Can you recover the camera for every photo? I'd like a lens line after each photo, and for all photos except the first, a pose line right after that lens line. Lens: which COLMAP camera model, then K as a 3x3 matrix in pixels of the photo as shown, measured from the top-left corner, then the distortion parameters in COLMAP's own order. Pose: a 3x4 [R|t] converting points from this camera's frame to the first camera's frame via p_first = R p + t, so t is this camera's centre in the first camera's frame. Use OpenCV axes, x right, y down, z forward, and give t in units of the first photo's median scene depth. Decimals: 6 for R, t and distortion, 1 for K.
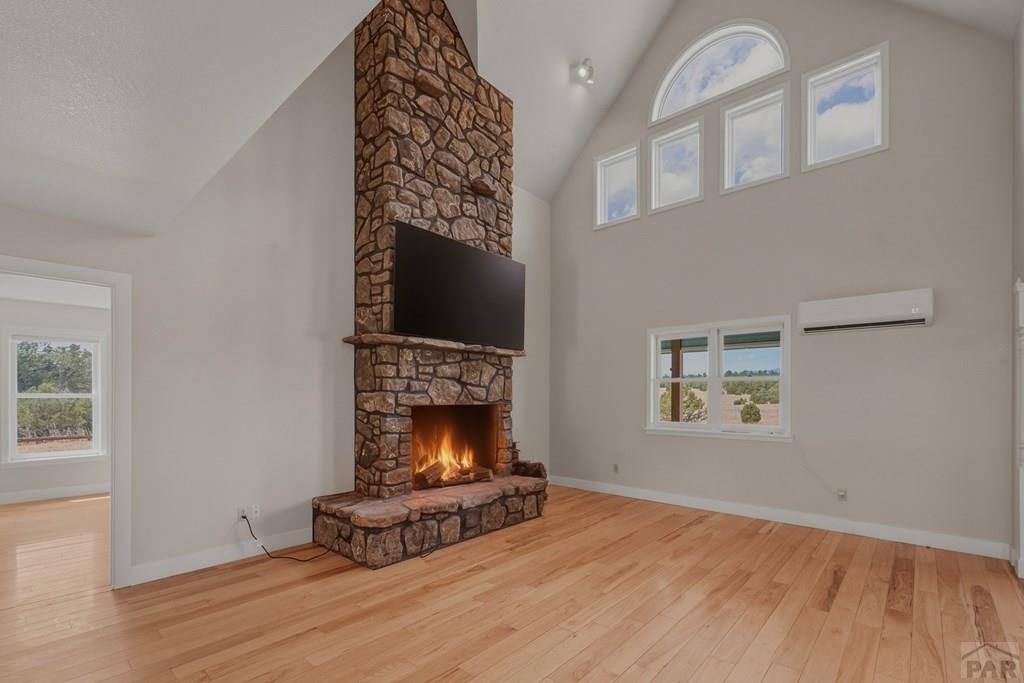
lens RADIAL K [[465.3, 0, 507.8], [0, 465.3, 400.6], [0, 0, 1]] dist [0.009635, -0.000336]
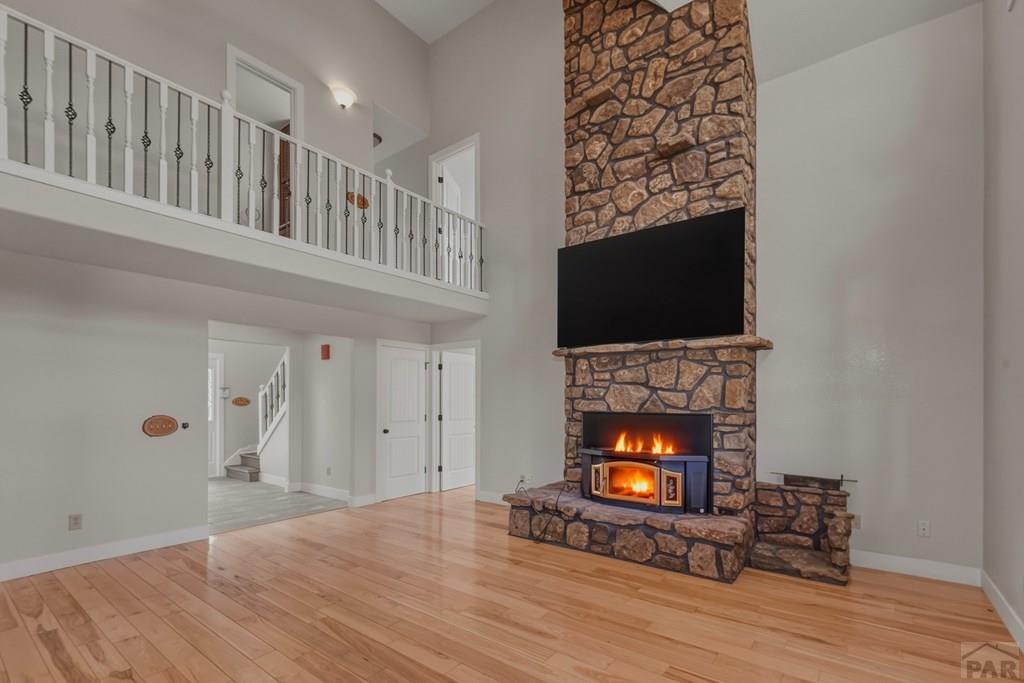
lens RADIAL K [[465.3, 0, 507.8], [0, 465.3, 400.6], [0, 0, 1]] dist [0.009635, -0.000336]
pose [[0.063796, 0.004742, -0.997952, 0.783506], [-0.003763, 0.999983, 0.004511, -0.016876], [0.997956, 0.003467, 0.063813, 0.698974]]
